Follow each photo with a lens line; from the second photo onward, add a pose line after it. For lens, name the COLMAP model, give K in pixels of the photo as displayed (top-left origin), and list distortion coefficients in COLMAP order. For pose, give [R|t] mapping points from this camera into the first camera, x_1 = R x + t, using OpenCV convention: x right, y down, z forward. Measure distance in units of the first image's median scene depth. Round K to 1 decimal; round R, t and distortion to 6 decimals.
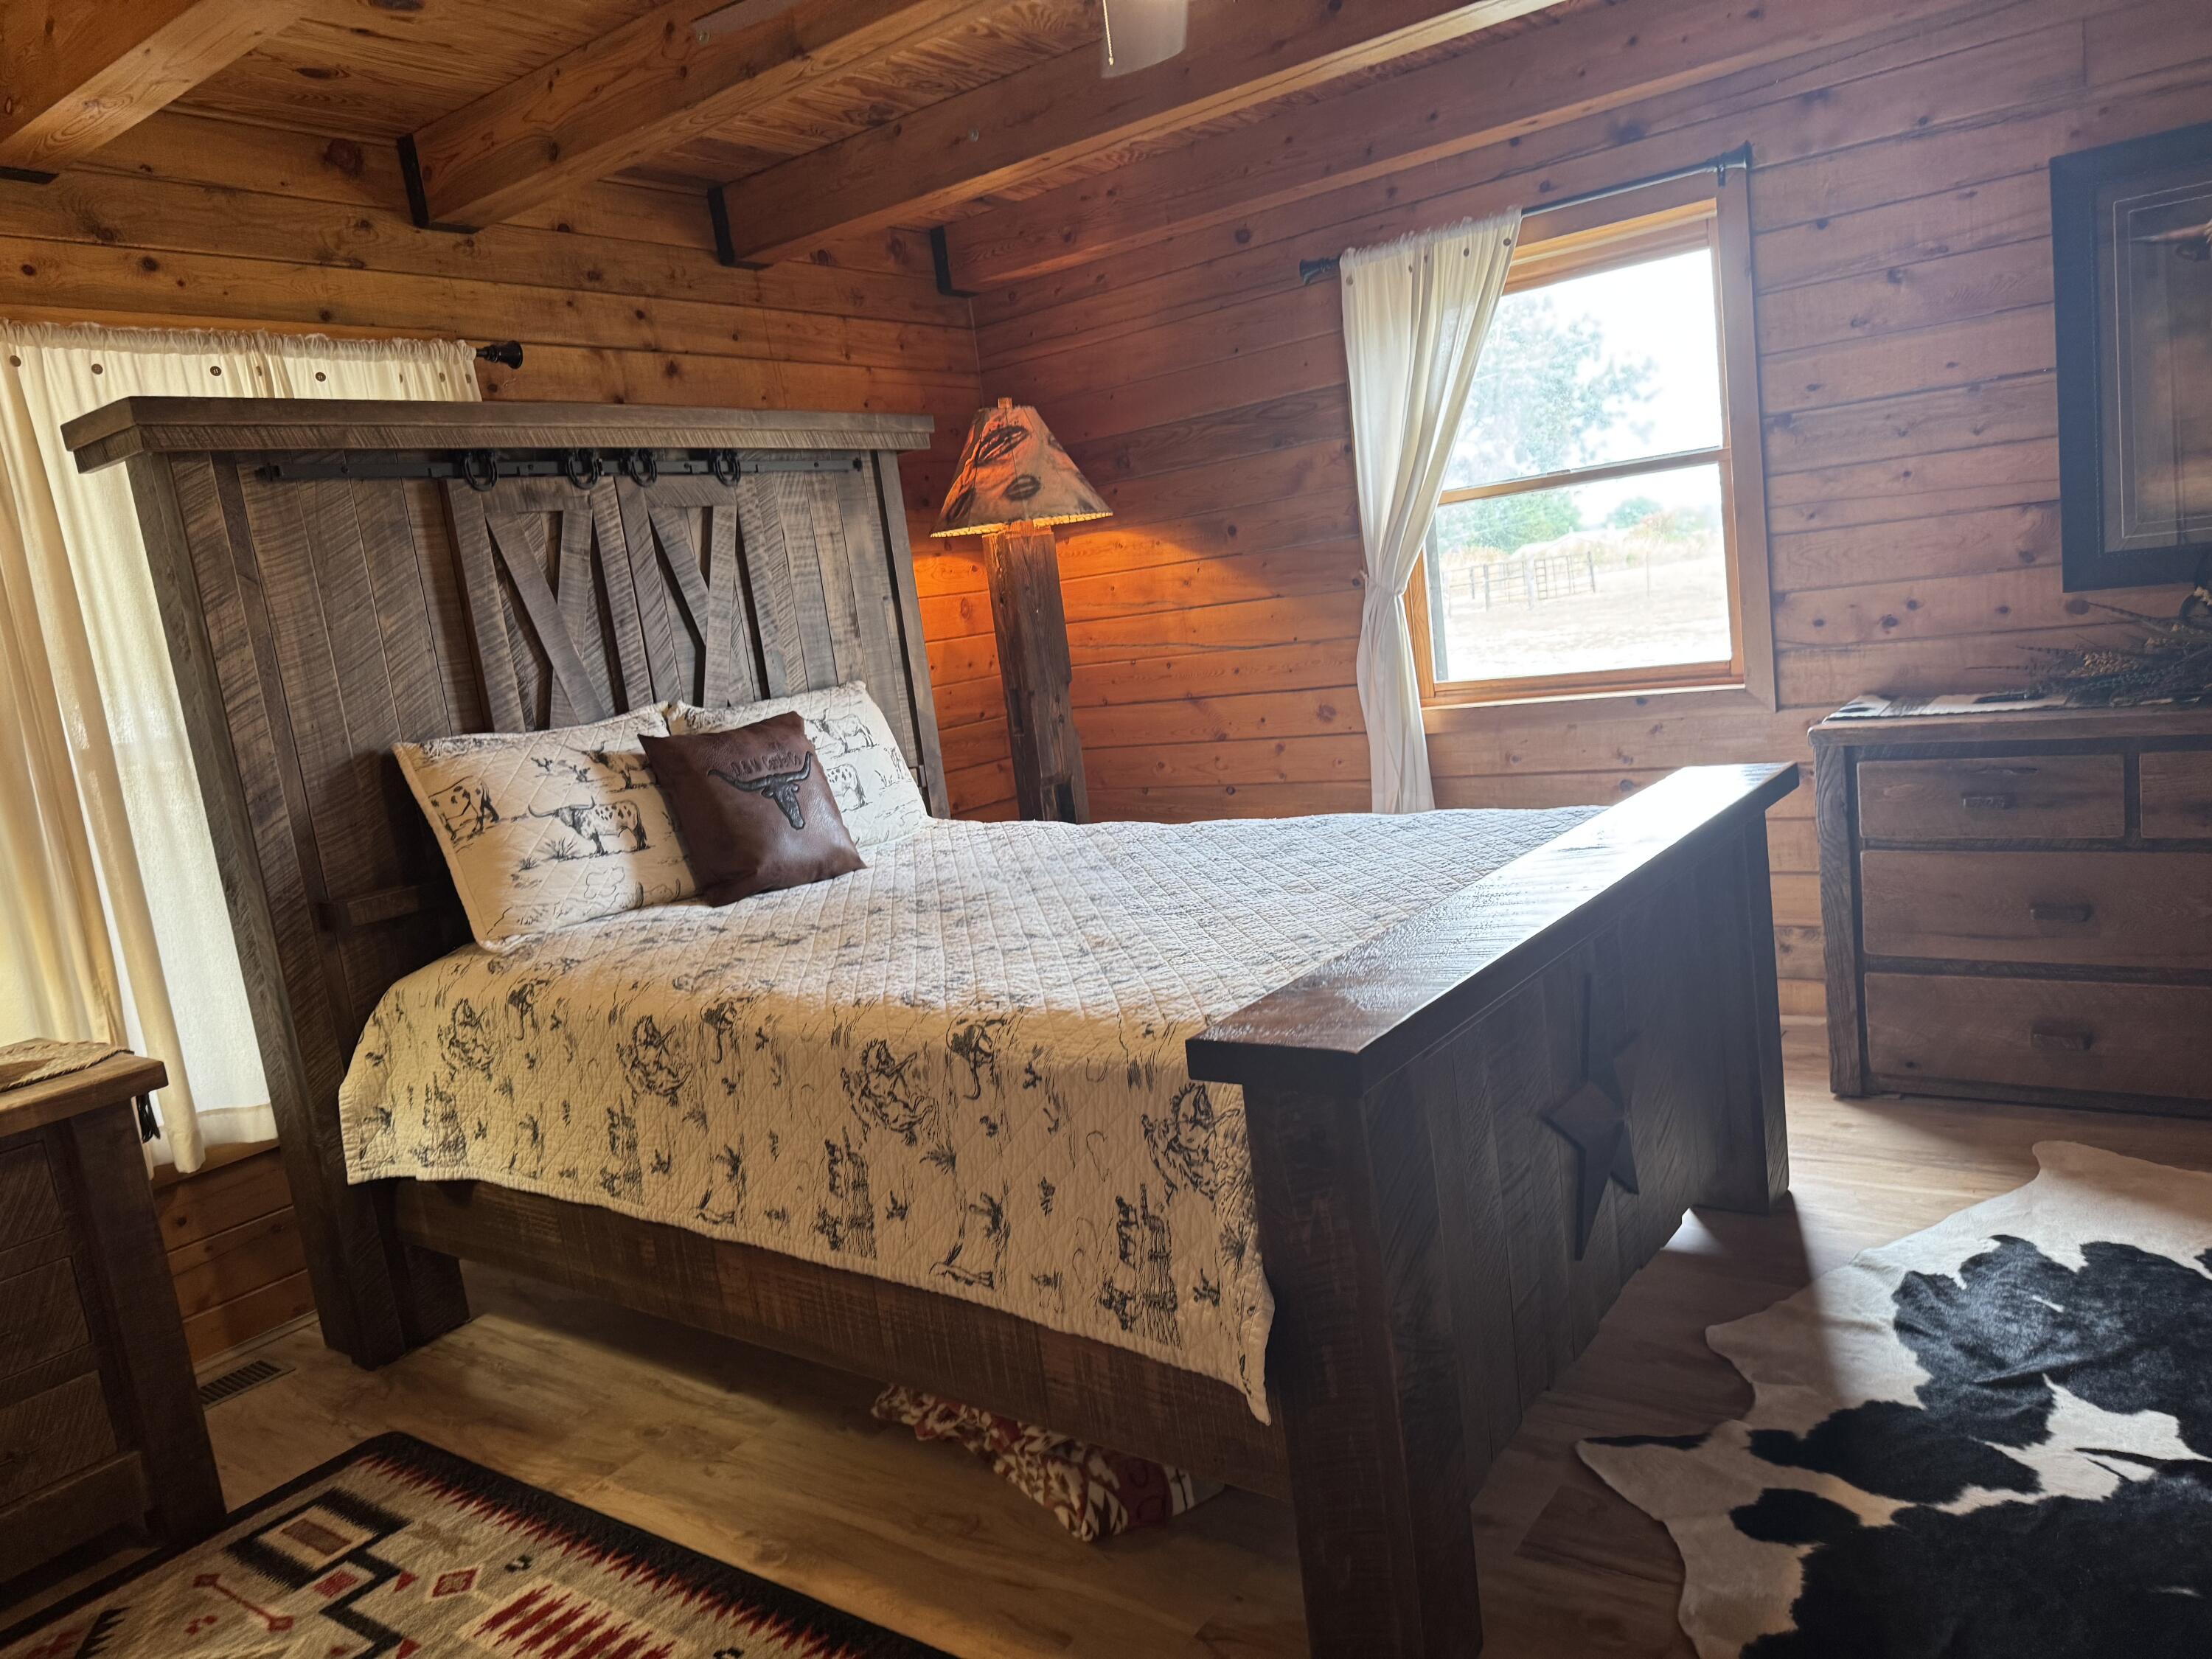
lens RADIAL K [[1556.3, 0, 1091.6], [0, 1556.3, 843.3], [0, 0, 1]] dist [0.025223, -0.029659]
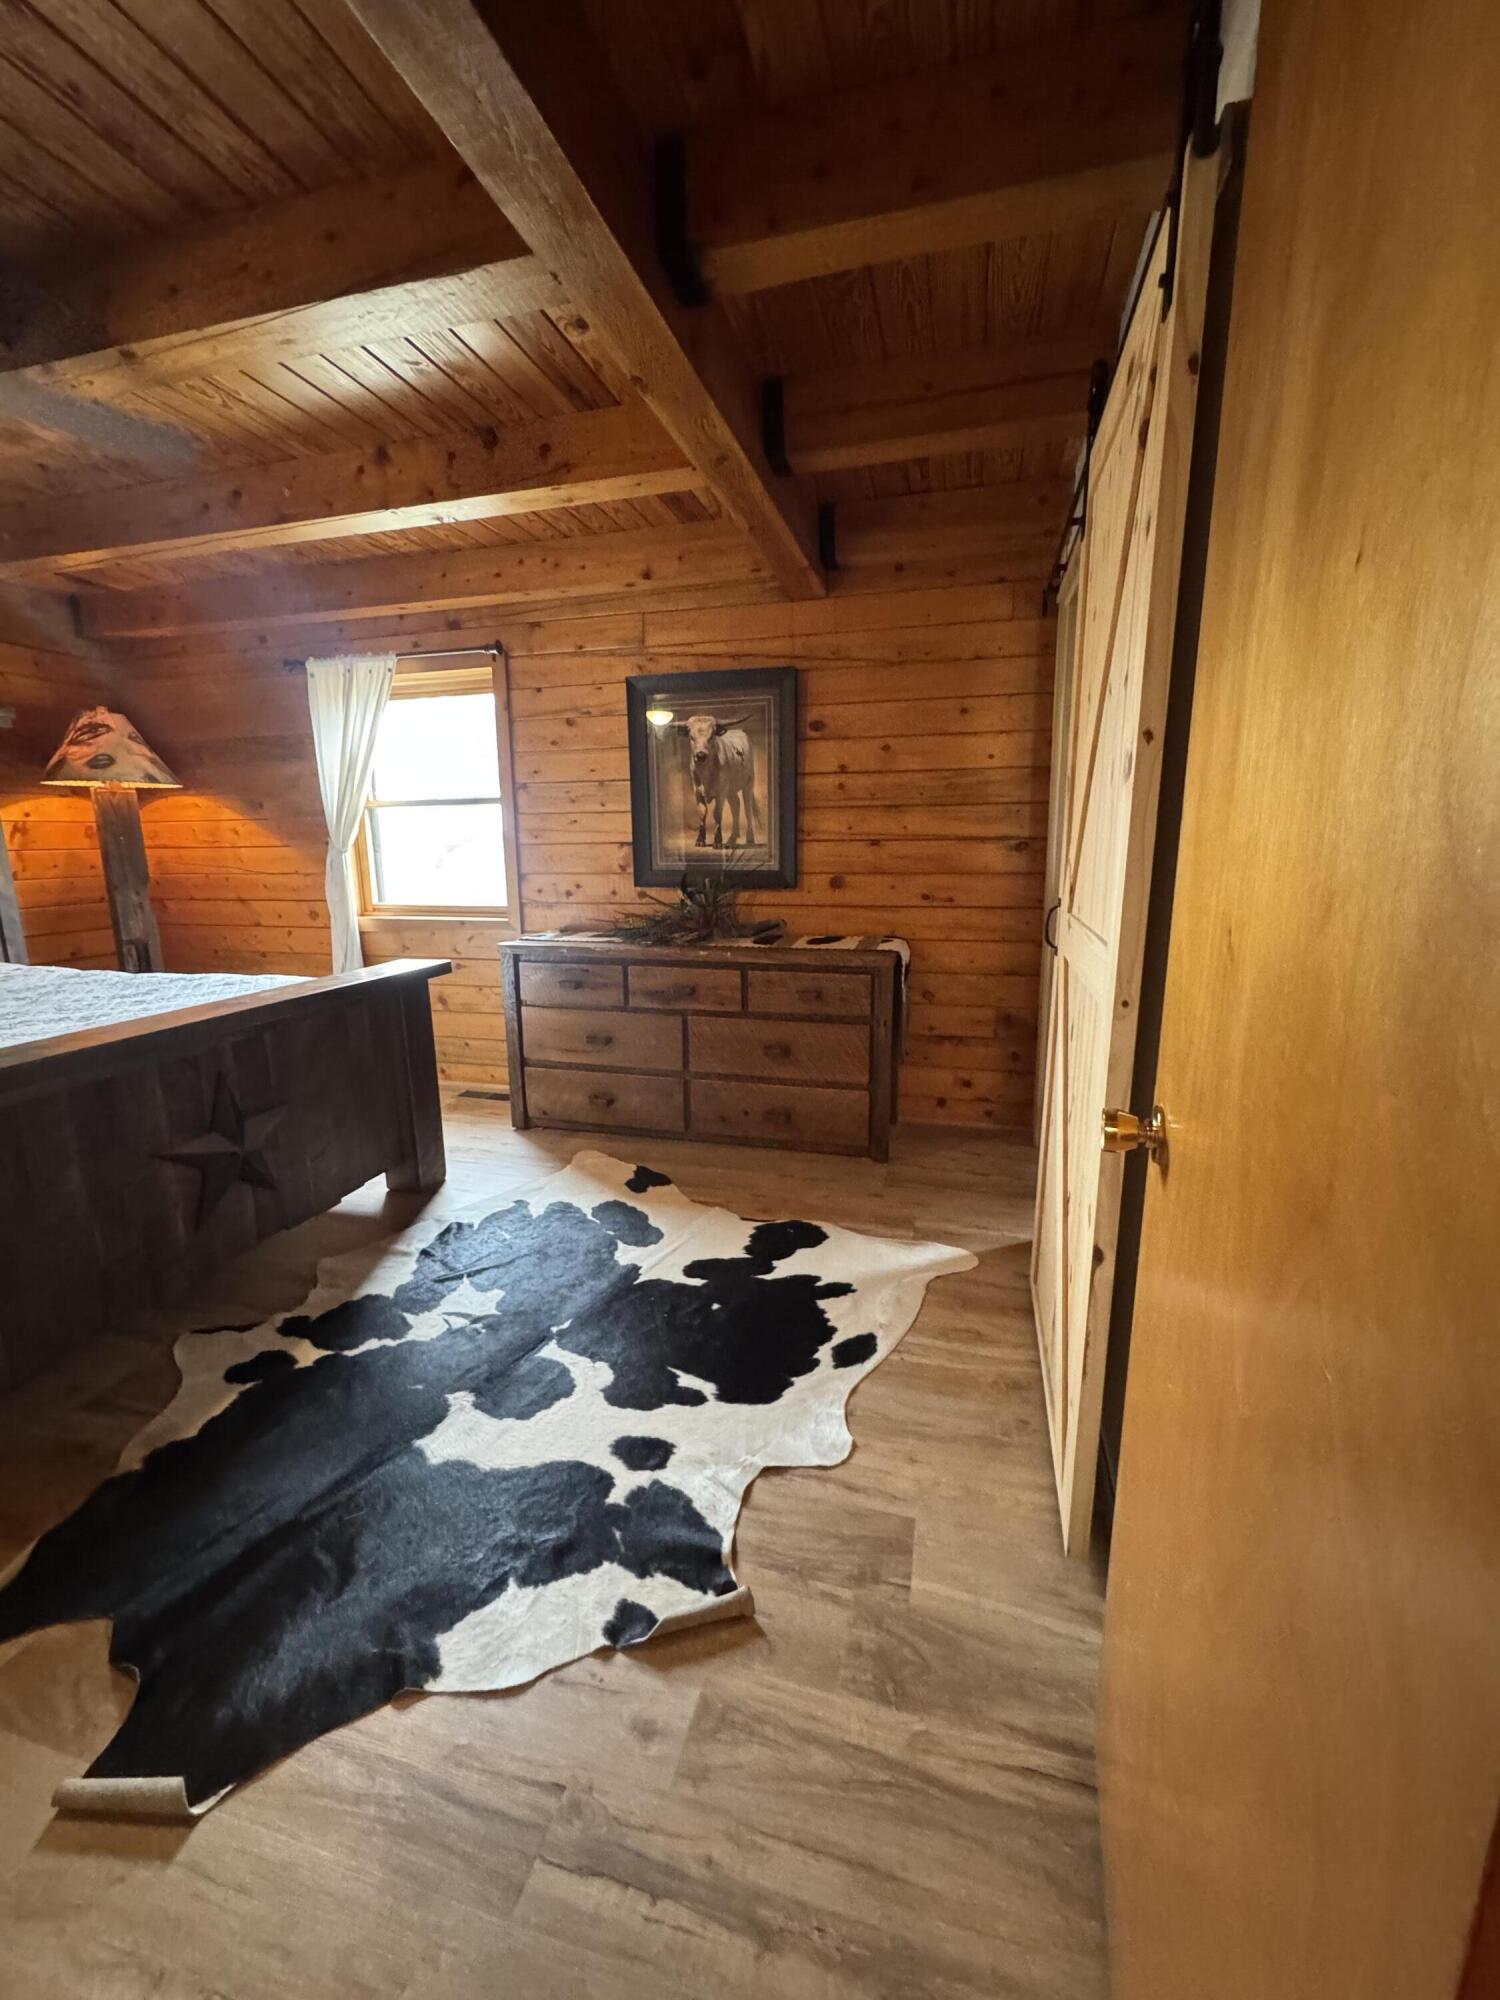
lens RADIAL K [[804.3, 0, 750.7], [0, 804.3, 993.2], [0, 0, 1]] dist [0.001271, 0.000841]
pose [[0.925615, 0.049000, 0.375282, 0.336700], [-0.051661, 0.998660, -0.002974, -0.021670], [-0.374925, -0.016635, 0.926906, -0.053040]]
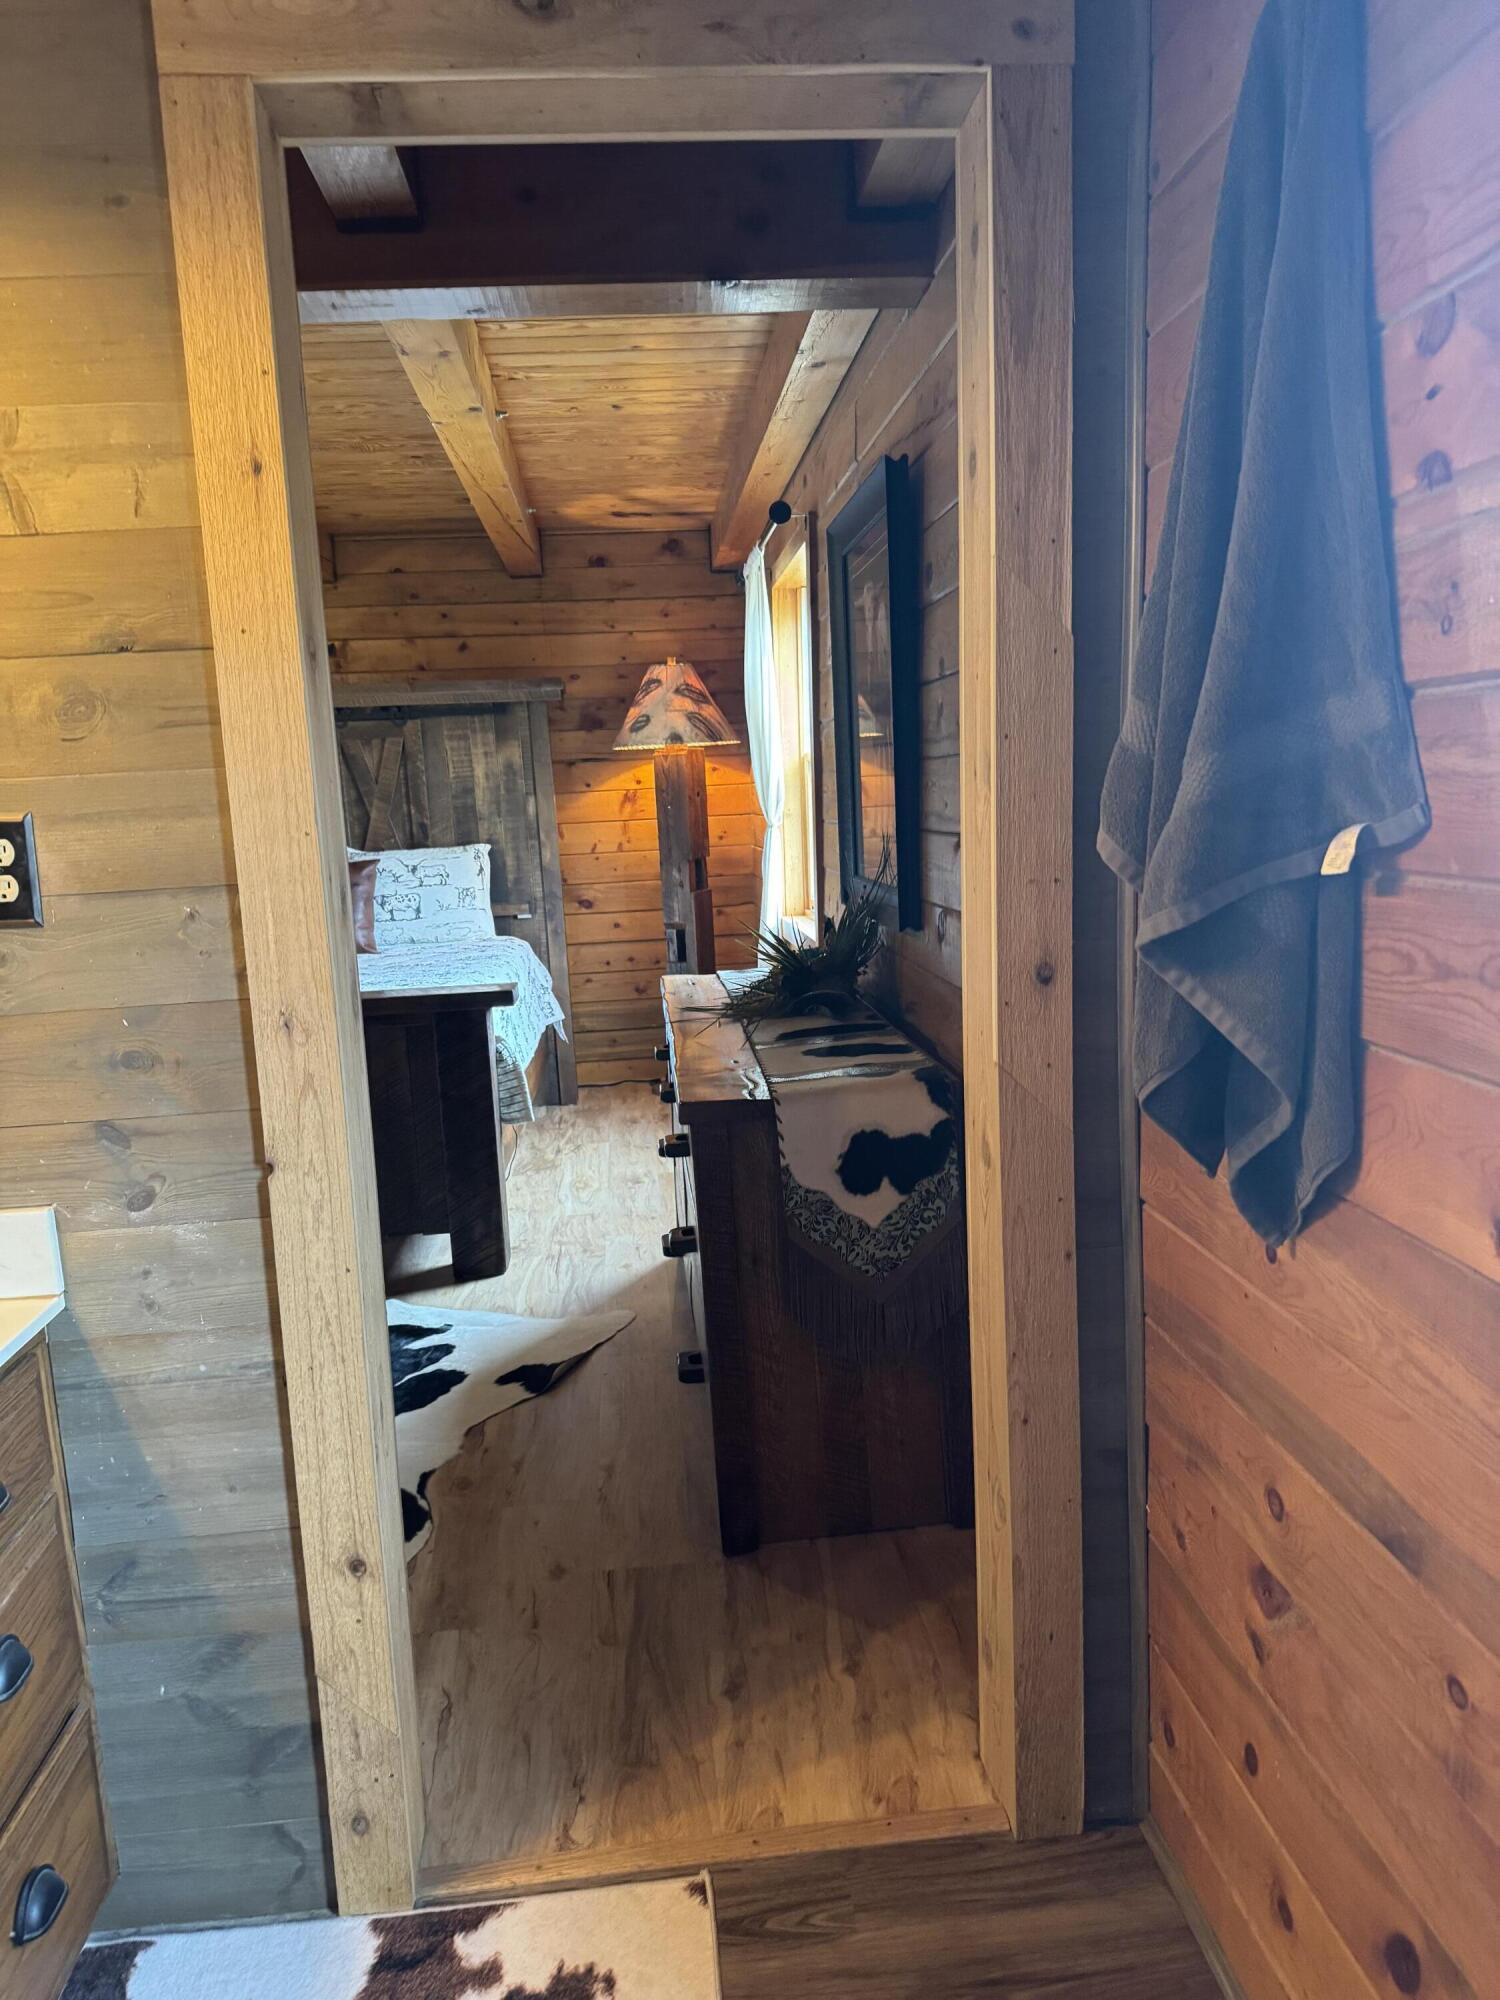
lens RADIAL K [[1407.2, 0, 754.3], [0, 1407.2, 1007.0], [0, 0, 1]] dist [0.025223, -0.029659]
pose [[0.659929, 0.204936, -0.722838, 1.232513], [-0.153090, 0.978575, 0.137675, -0.199069], [0.735566, 0.019804, 0.677163, 0.230007]]
